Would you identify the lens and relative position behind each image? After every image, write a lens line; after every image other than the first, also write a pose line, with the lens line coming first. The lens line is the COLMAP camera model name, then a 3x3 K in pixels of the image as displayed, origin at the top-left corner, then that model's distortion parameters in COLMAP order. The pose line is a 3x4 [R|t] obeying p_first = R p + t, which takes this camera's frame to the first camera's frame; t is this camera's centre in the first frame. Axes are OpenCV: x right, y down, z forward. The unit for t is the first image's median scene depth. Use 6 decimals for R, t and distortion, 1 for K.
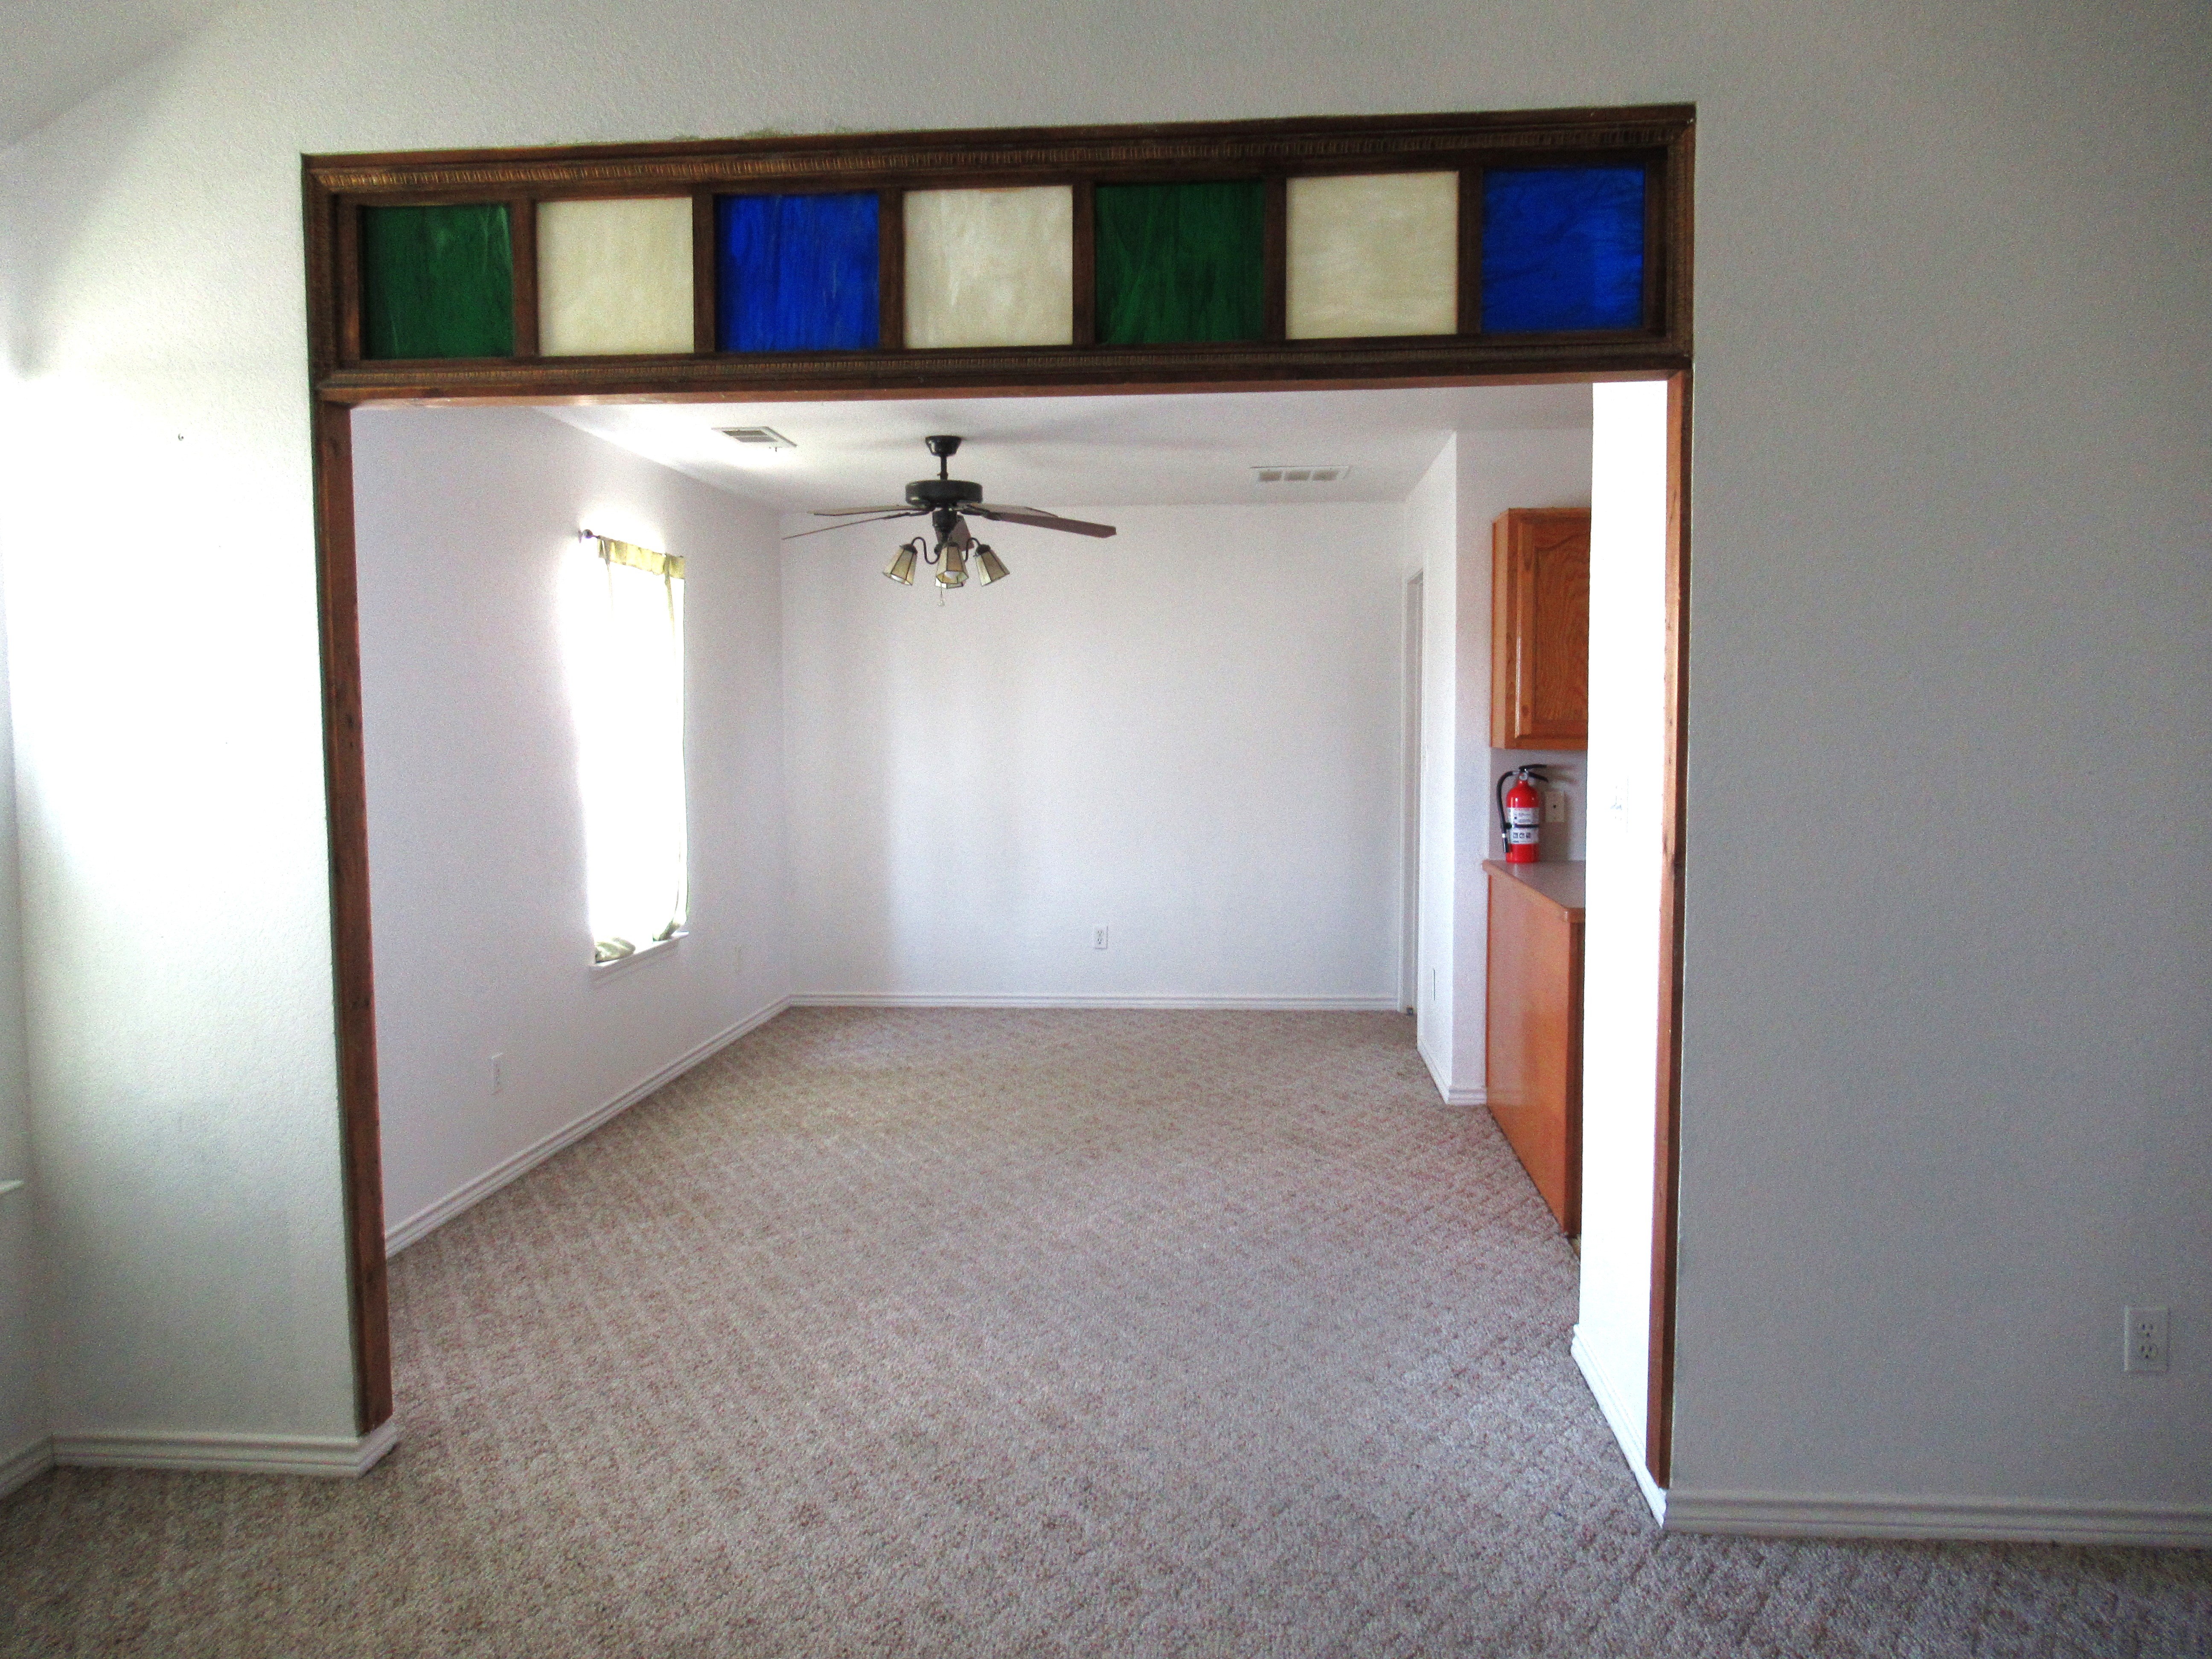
lens RADIAL K [[1639.1, 0, 1105.8], [0, 1639.1, 835.9], [0, 0, 1]] dist [-0.012753, -0.001107]
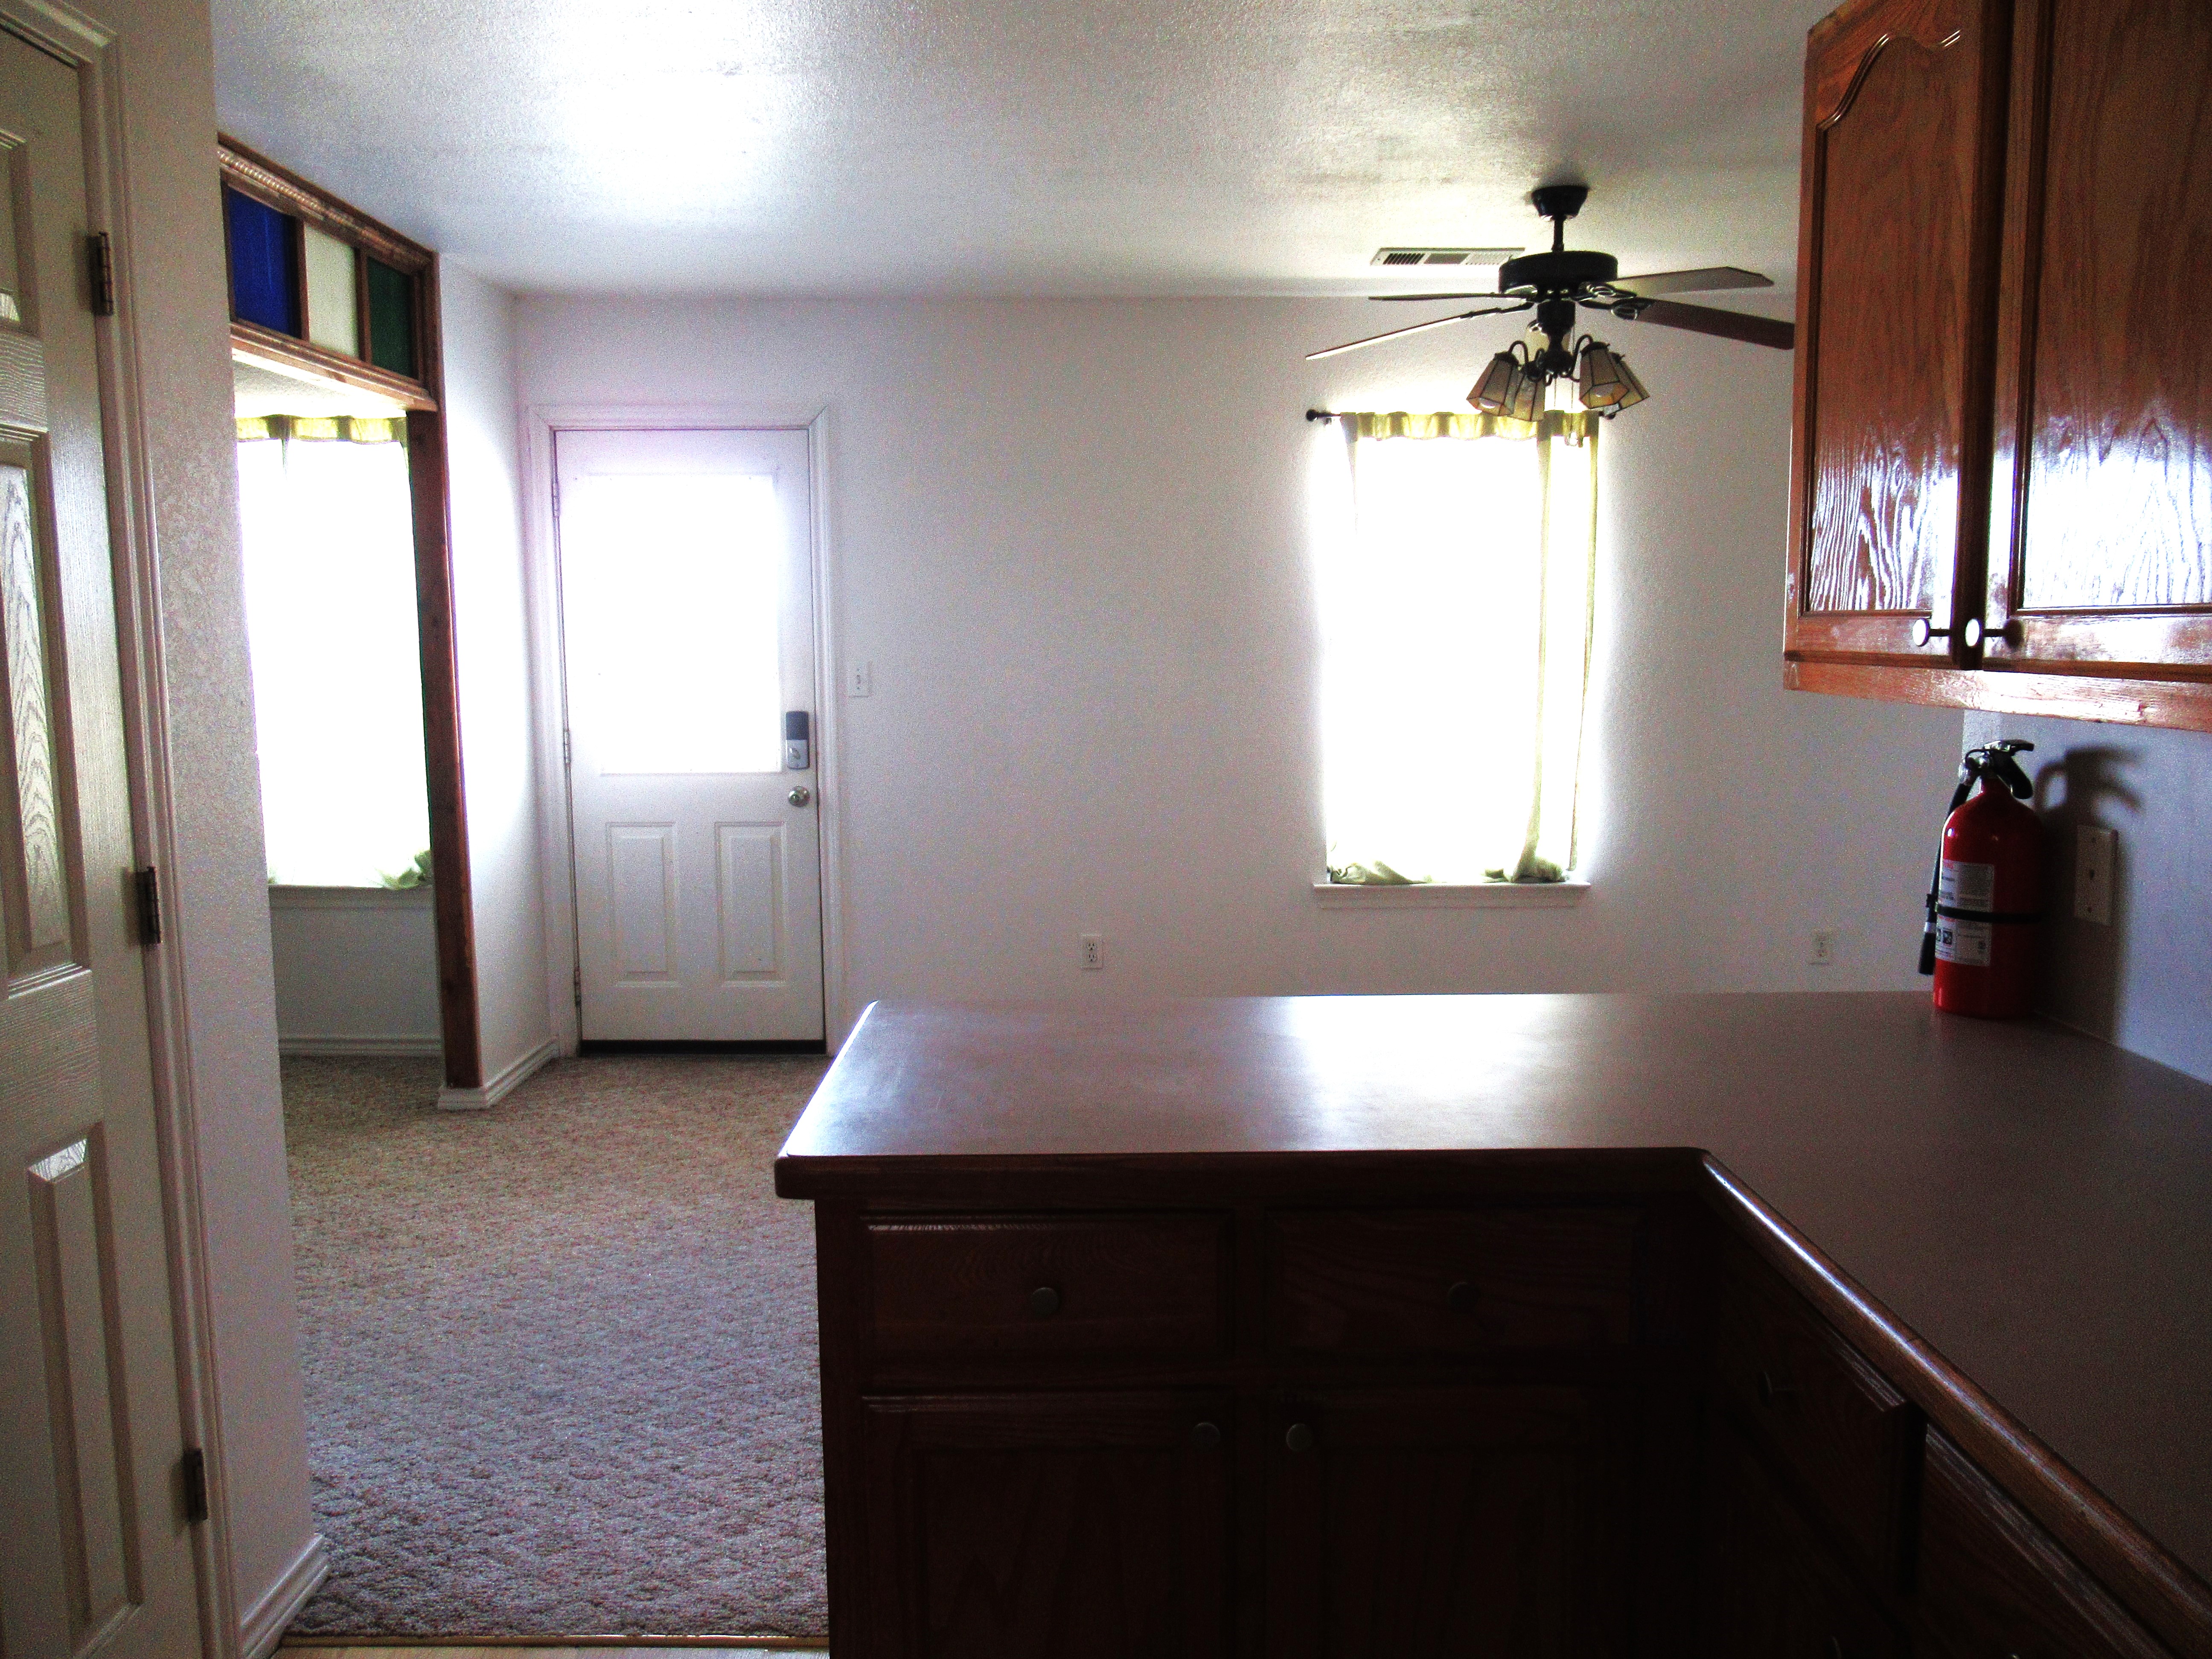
lens RADIAL K [[1639.1, 0, 1105.8], [0, 1639.1, 835.9], [0, 0, 1]] dist [-0.012753, -0.001107]
pose [[0.072982, 0.115015, -0.990679, 0.594064], [-0.063202, 0.991865, 0.110496, -0.043108], [0.995329, 0.054548, 0.079657, 0.803704]]
